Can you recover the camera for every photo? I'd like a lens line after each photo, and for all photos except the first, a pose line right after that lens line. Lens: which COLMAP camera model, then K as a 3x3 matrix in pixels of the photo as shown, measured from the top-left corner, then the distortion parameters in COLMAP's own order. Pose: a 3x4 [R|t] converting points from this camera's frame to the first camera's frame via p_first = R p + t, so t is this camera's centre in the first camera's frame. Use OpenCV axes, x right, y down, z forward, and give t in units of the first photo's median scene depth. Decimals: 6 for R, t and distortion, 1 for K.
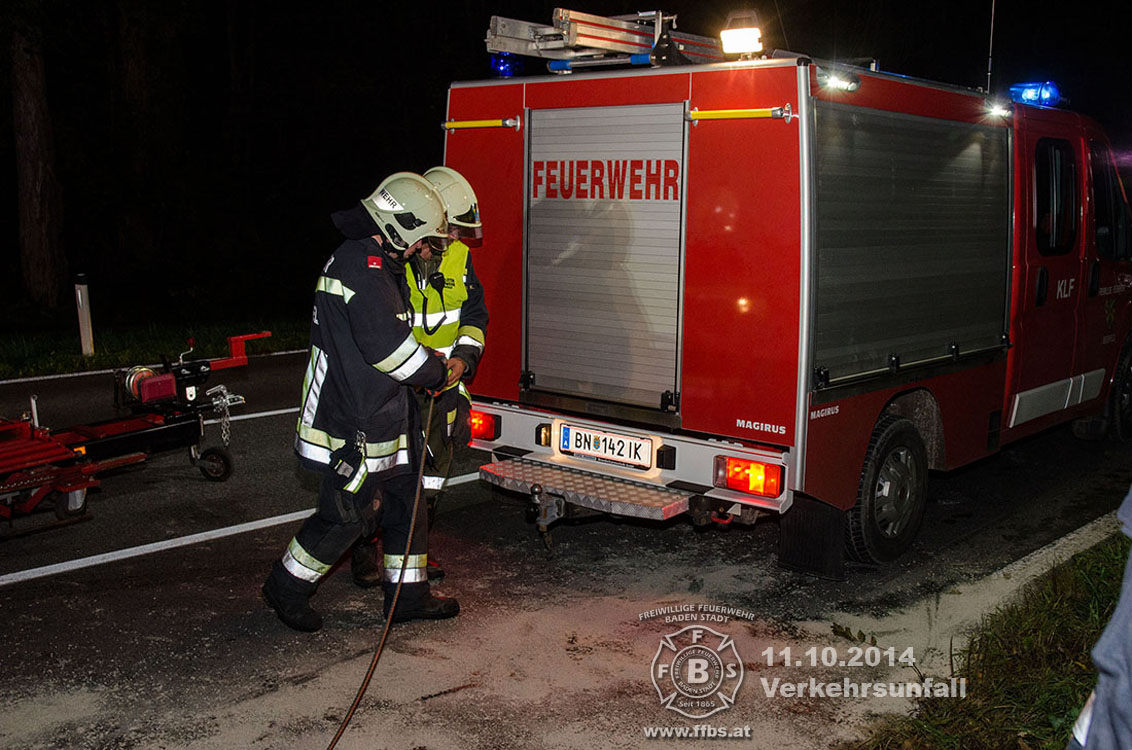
lens RADIAL K [[1256.7, 0, 566.0], [0, 1256.7, 375.8], [0, 0, 1]] dist [0.018769, 0.000000]
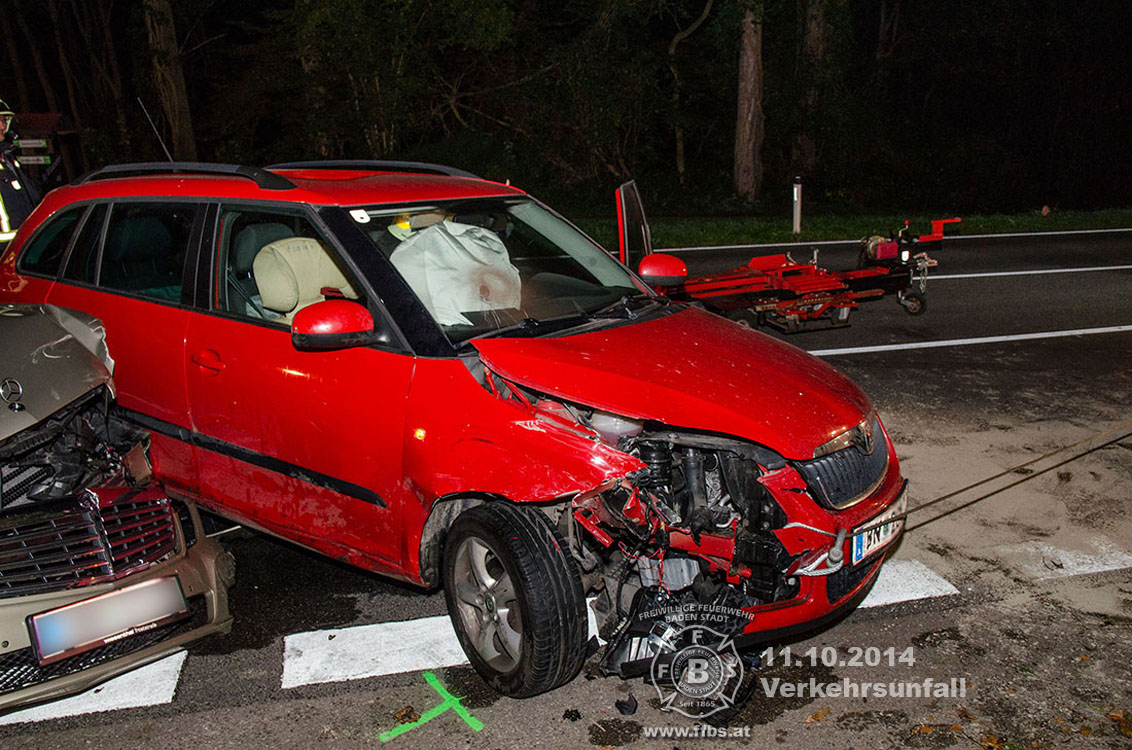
lens RADIAL K [[908.2, 0, 565.0], [0, 908.2, 372.8], [0, 0, 1]] dist [-0.068435, 0.002374]
pose [[0.834991, 0.131301, -0.534370, -0.041868], [-0.060520, 0.987136, 0.147984, 0.018132], [0.546926, -0.091225, 0.832196, -0.158346]]
